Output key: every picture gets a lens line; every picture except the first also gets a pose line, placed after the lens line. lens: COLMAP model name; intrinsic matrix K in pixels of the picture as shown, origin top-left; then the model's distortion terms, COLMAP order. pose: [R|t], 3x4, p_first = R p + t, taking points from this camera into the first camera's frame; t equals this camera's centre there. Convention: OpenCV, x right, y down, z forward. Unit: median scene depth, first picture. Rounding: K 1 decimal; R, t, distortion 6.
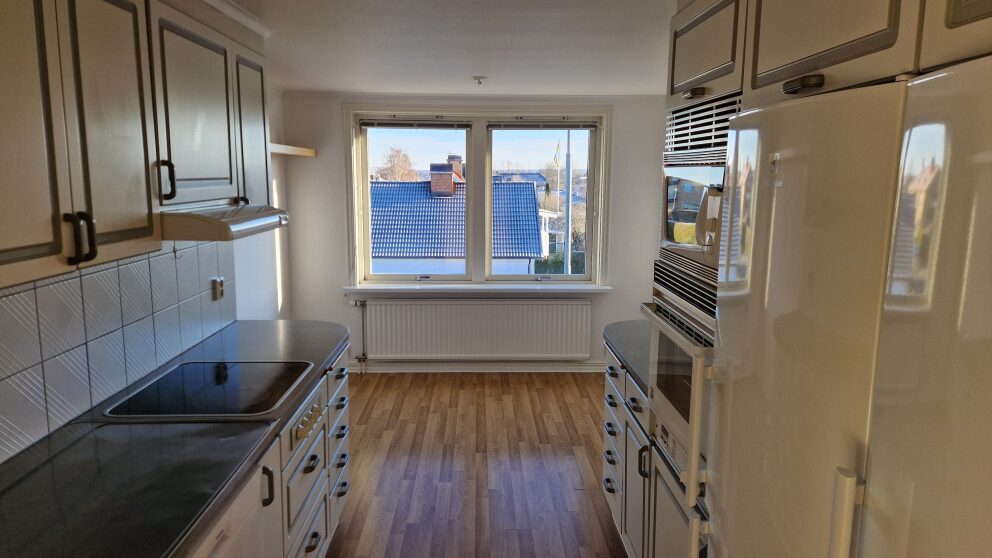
lens RADIAL K [[650.1, 0, 496.0], [0, 650.1, 279.0], [0, 0, 1]] dist [0.075532, -0.060609]
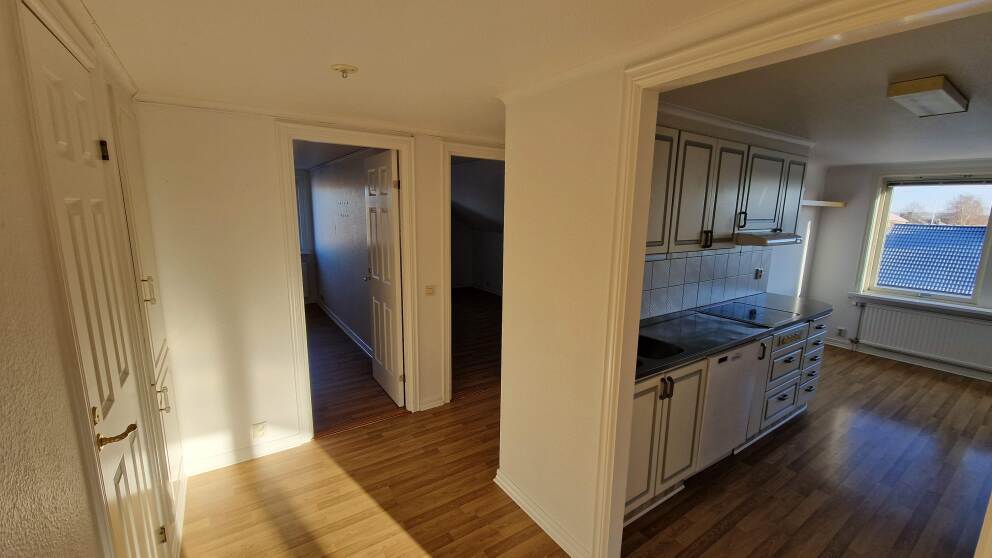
lens RADIAL K [[402.9, 0, 496.0], [0, 402.9, 279.0], [0, 0, 1]] dist [-0.002619, -0.000377]
pose [[0.534341, 0.143930, -0.832925, 0.190929], [-0.146369, 0.986266, 0.076528, 0.057604], [0.832499, 0.081022, 0.548069, -0.373558]]
